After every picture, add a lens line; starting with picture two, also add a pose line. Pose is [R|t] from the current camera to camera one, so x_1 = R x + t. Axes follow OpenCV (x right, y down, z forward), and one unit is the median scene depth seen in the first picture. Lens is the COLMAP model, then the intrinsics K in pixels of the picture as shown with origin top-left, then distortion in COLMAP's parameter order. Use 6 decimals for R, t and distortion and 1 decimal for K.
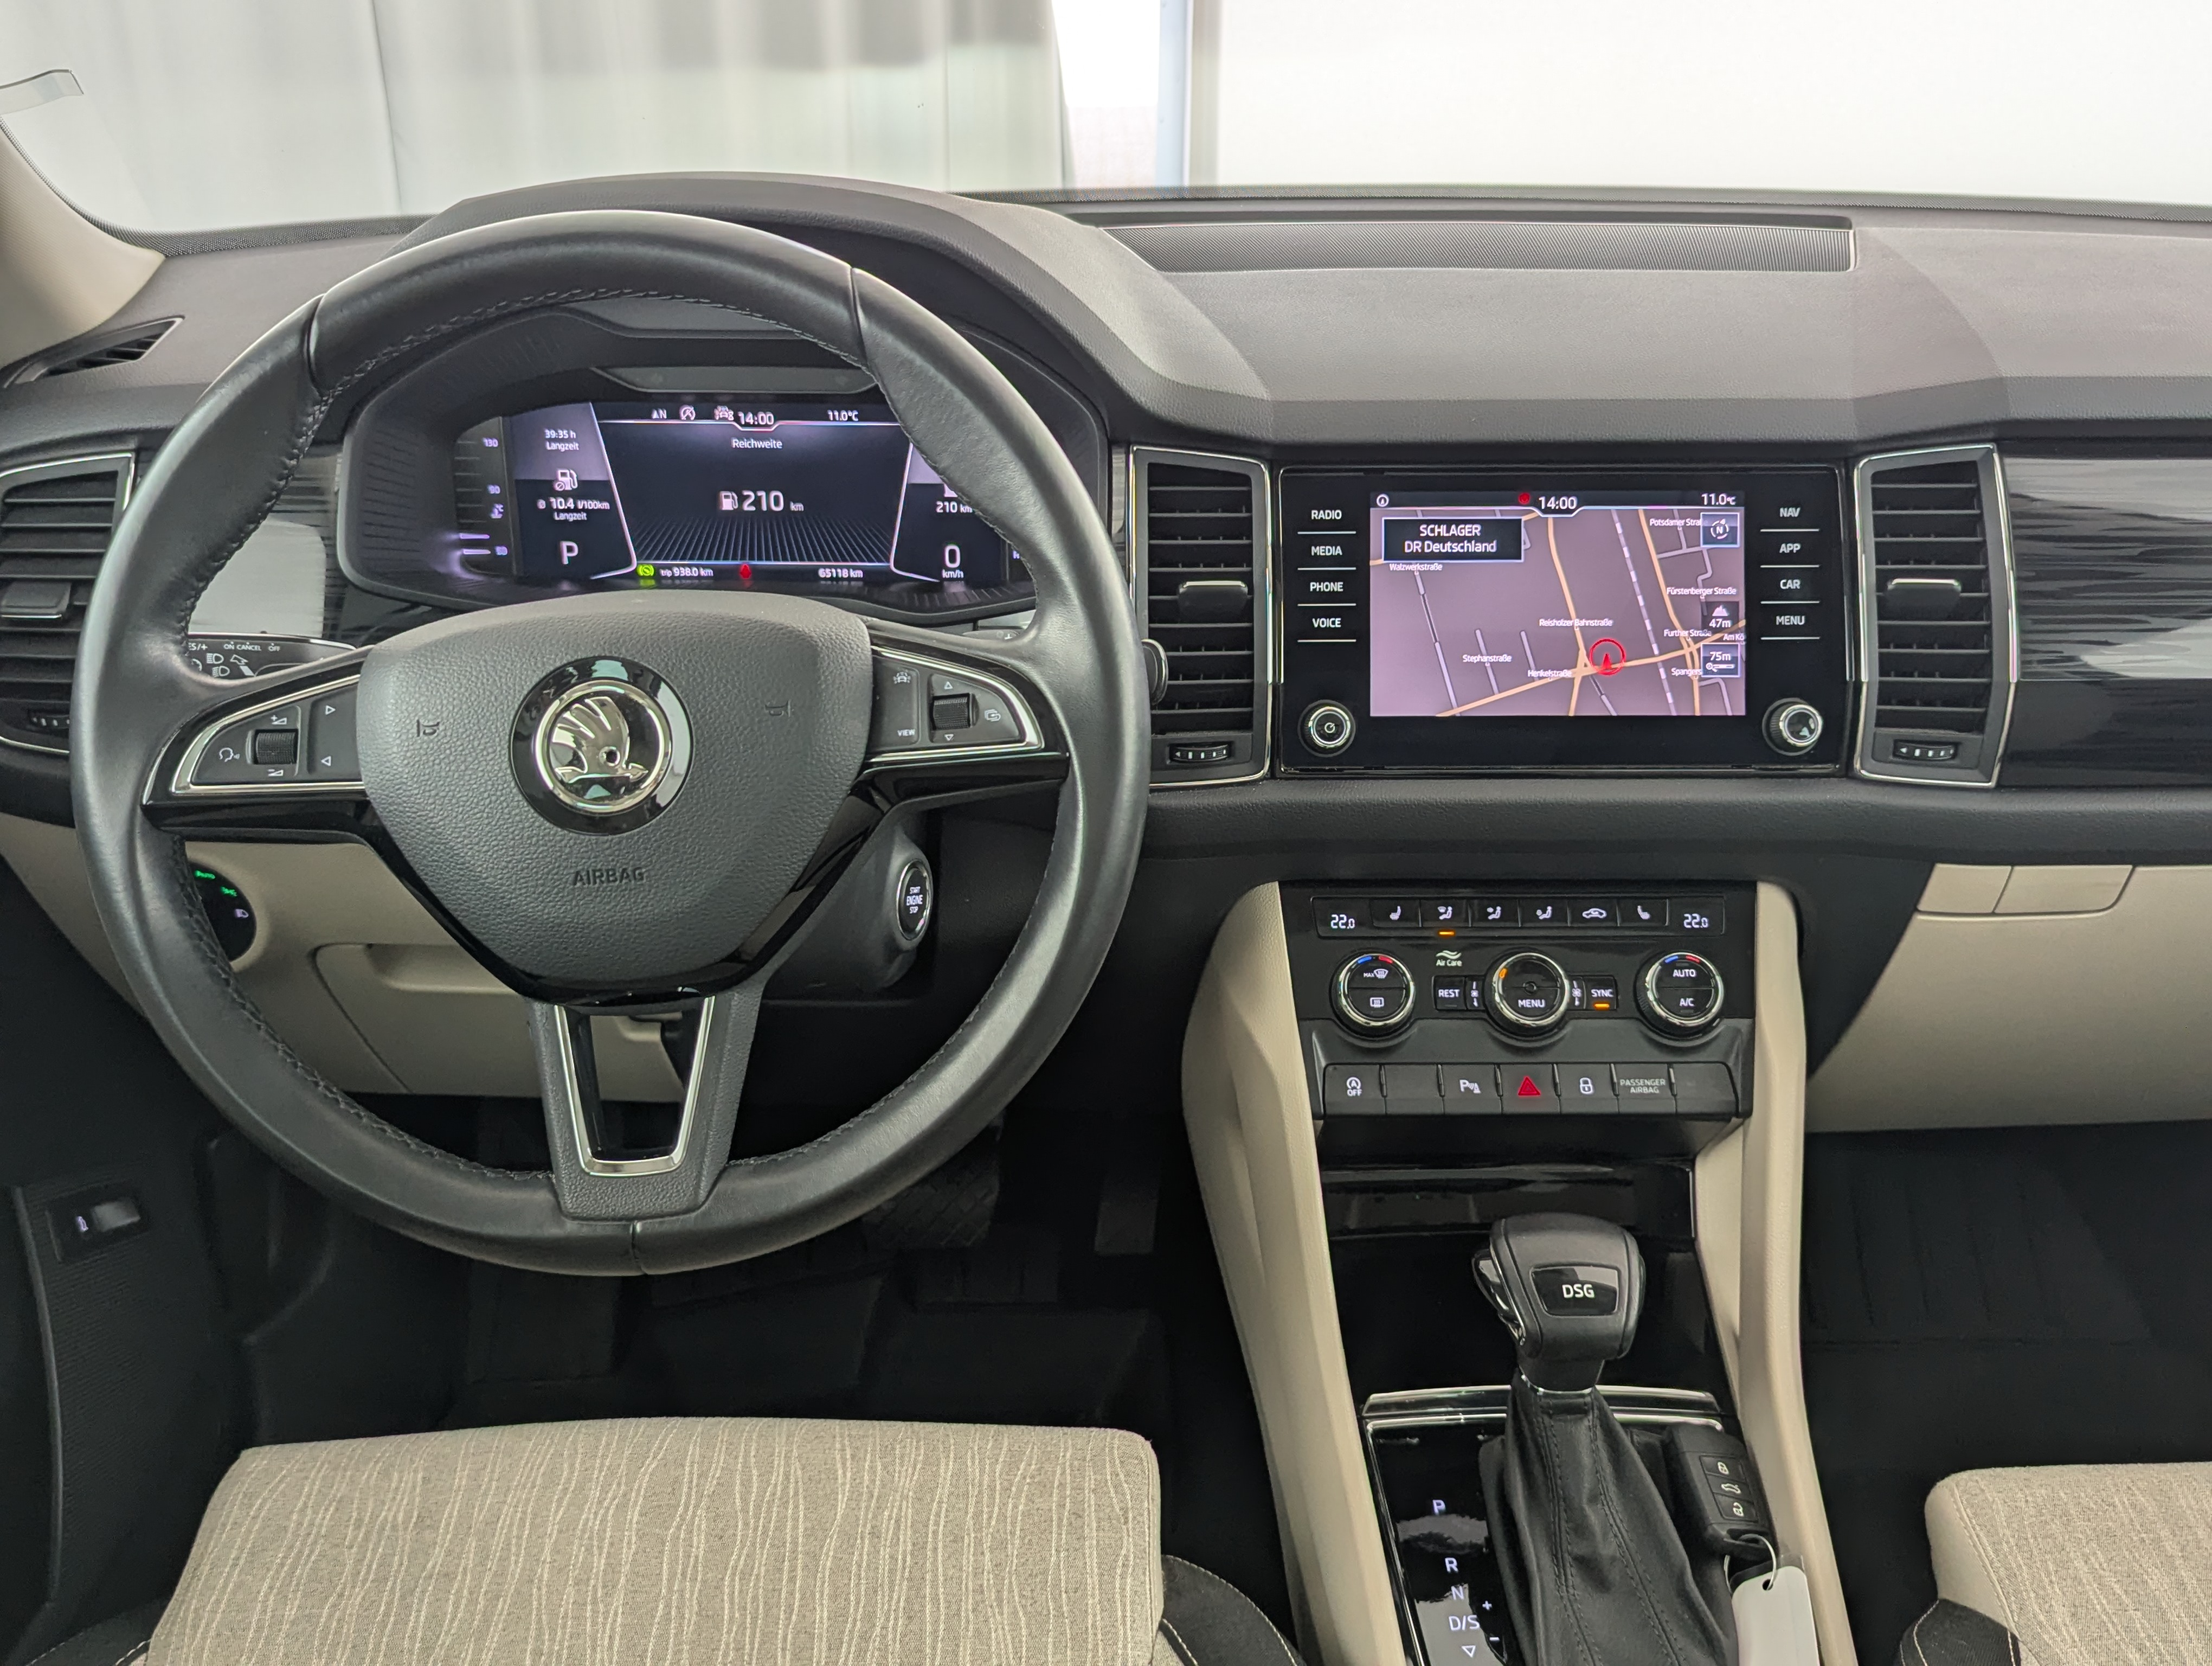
lens RADIAL K [[2000.6, 0, 1115.7], [0, 2000.6, 800.7], [0, 0, 1]] dist [0.048991, -0.016960]
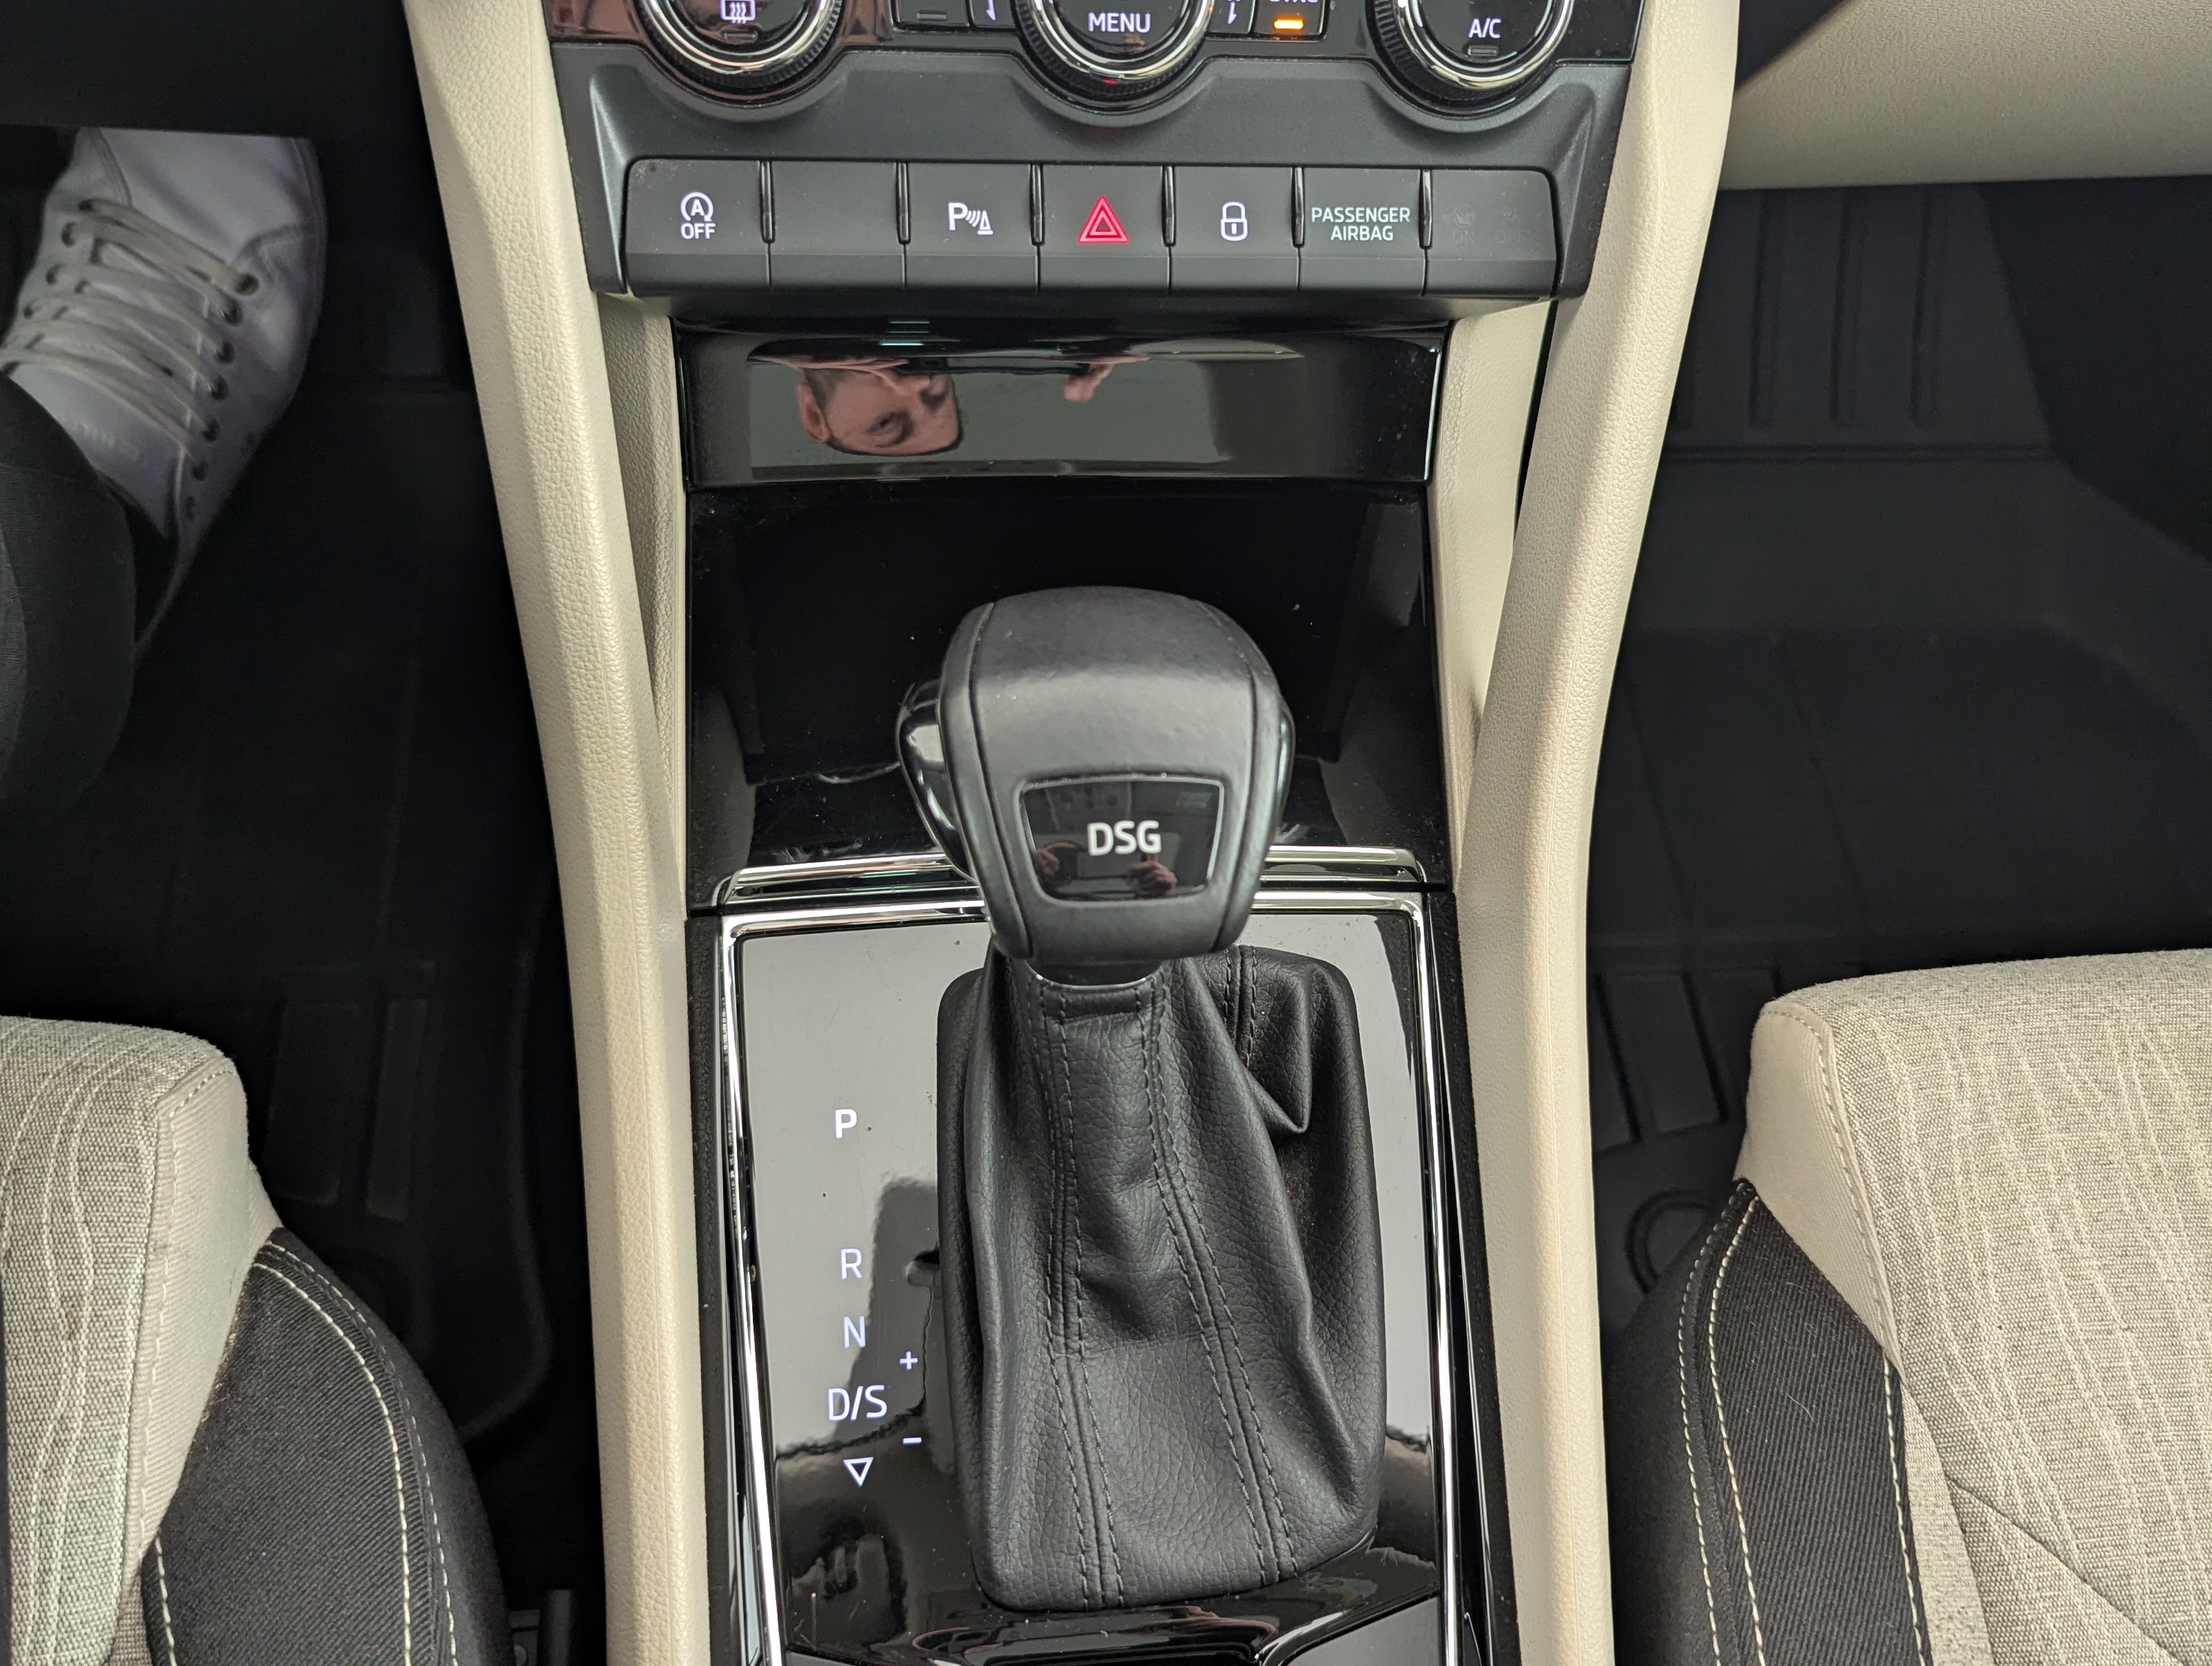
lens RADIAL K [[2016.3, 0, 1102.8], [0, 2016.3, 841.6], [0, 0, 1]] dist [0.033886, -0.009571]
pose [[0.993088, -0.018357, 0.115924, 0.153553], [-0.048585, 0.834799, 0.548406, 0.013756], [-0.106841, -0.550248, 0.828138, 0.567121]]
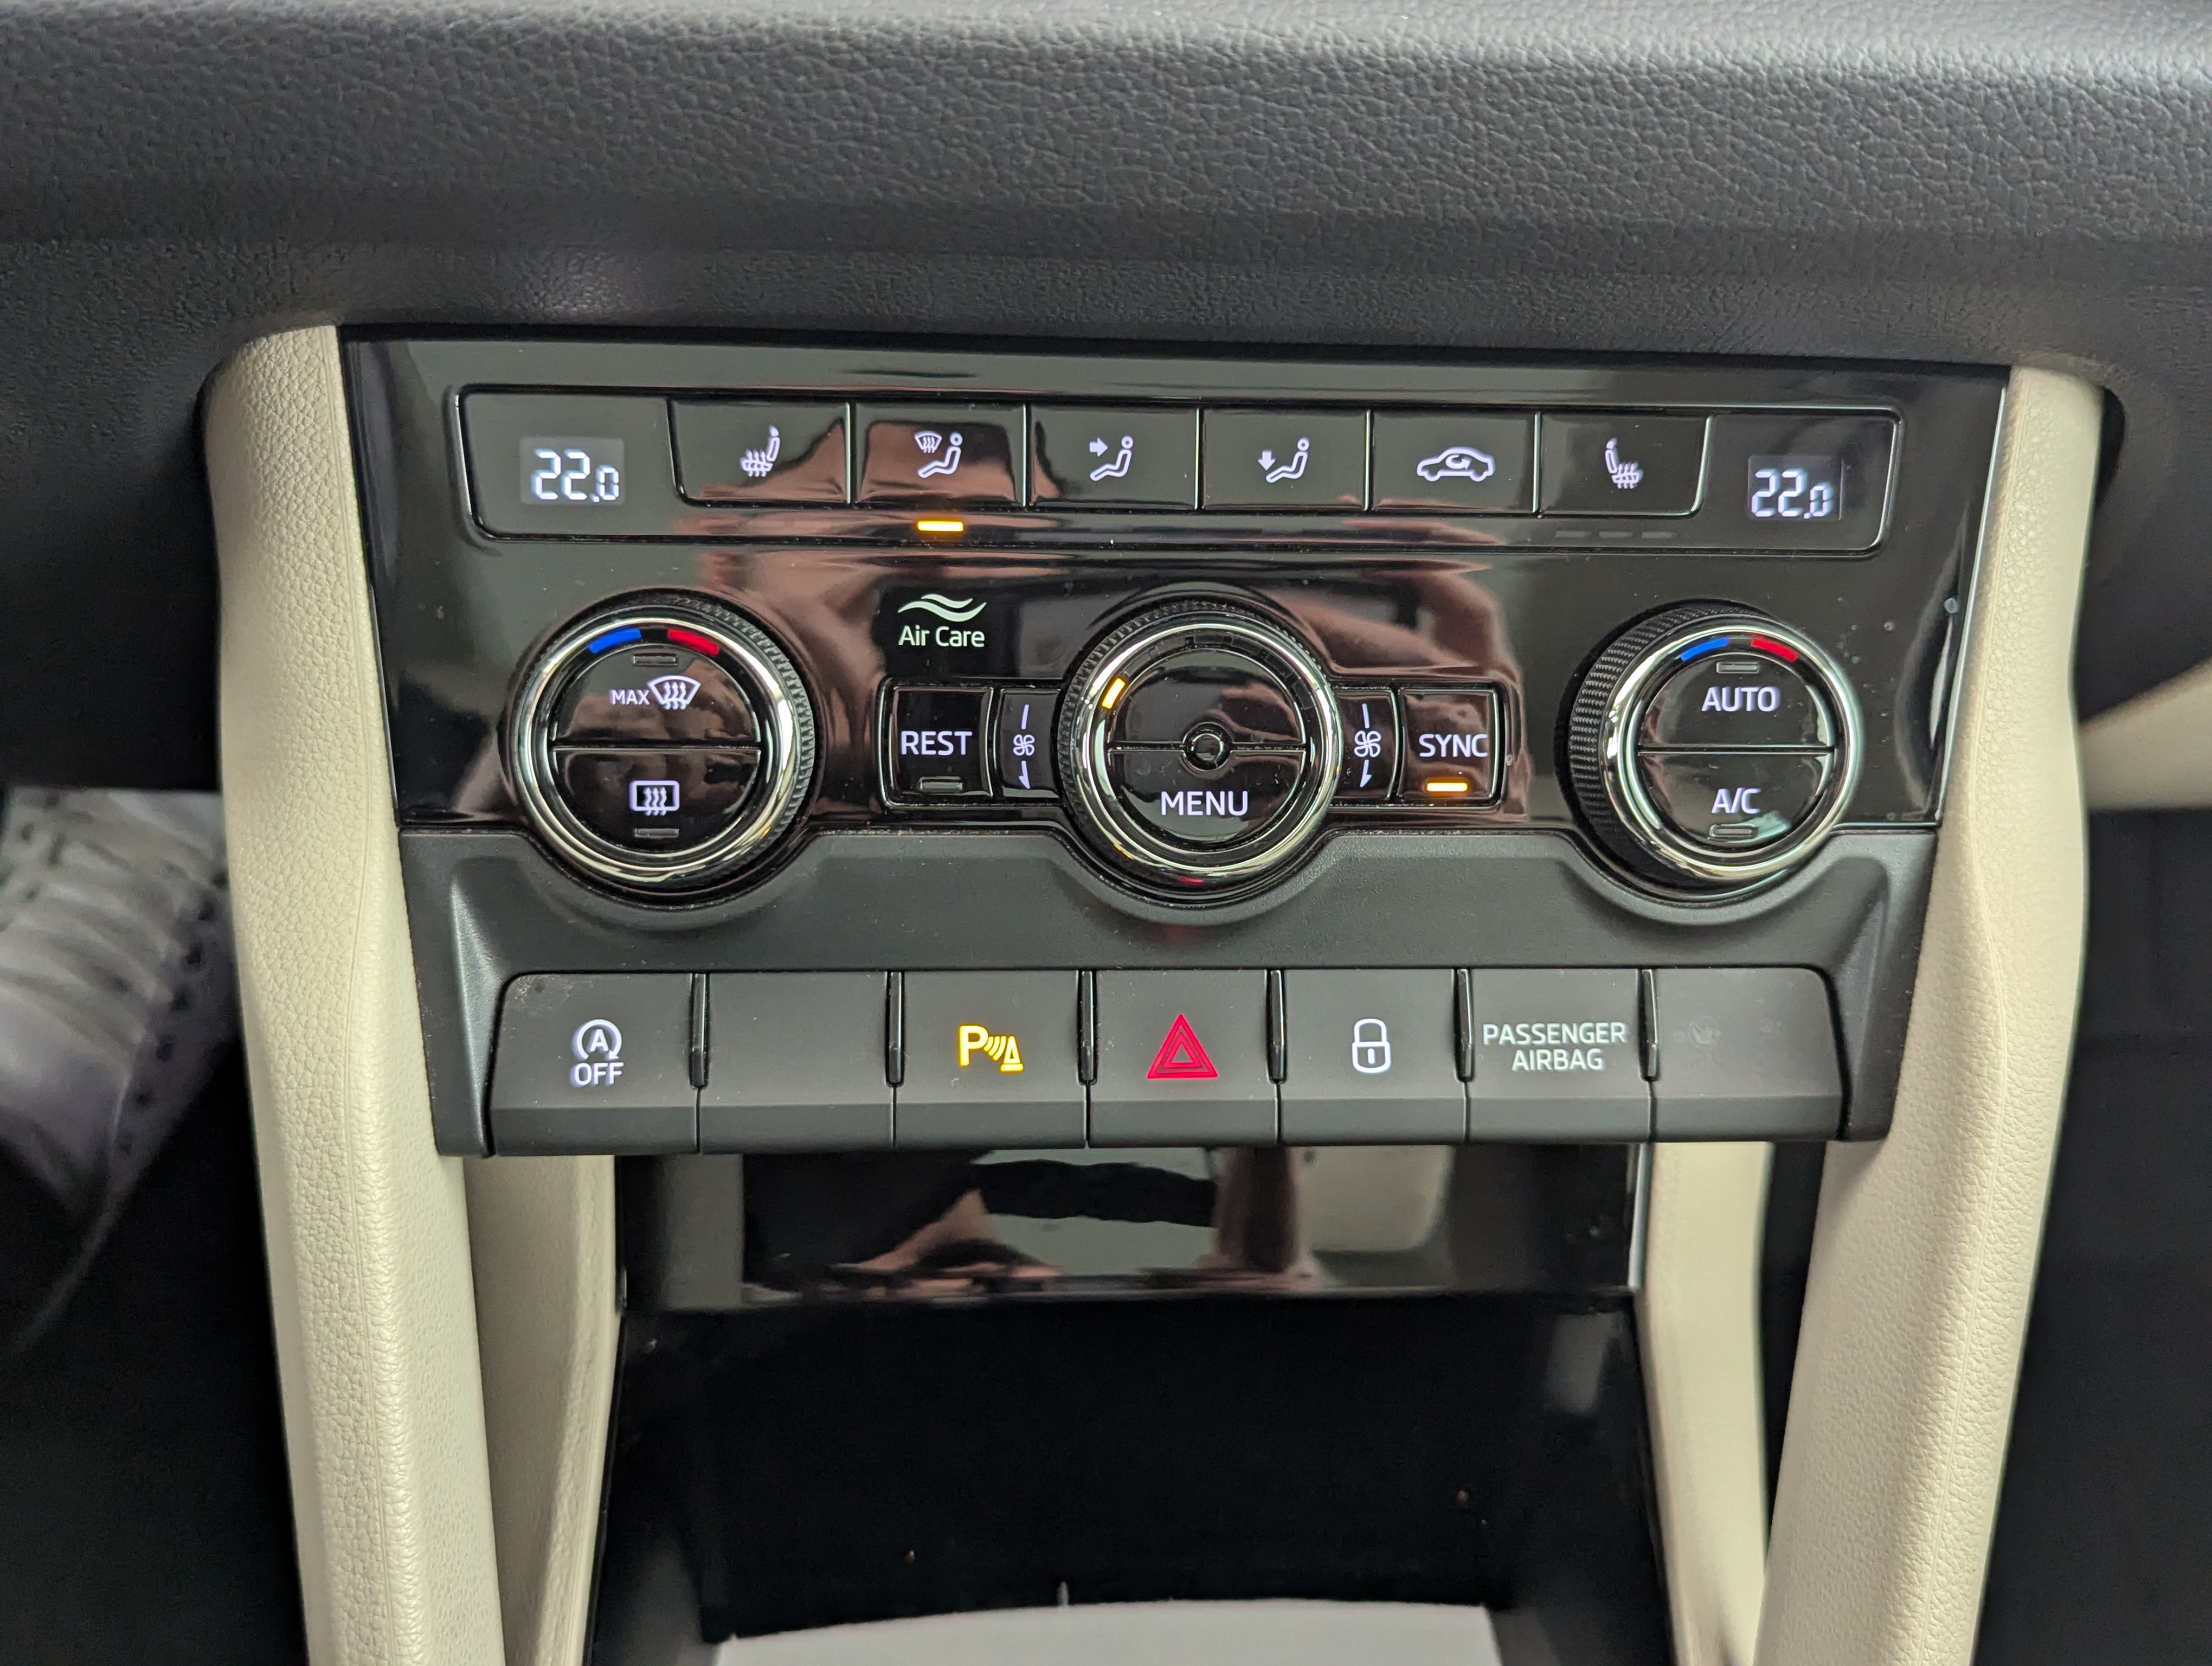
lens RADIAL K [[2027.9, 0, 1106.0], [0, 2027.9, 833.0], [0, 0, 1]] dist [0.017241, -0.011528]
pose [[0.998006, 0.010386, 0.062260, 0.176504], [-0.032902, 0.927362, 0.372717, -0.001907], [-0.053867, -0.374022, 0.925854, 0.736995]]
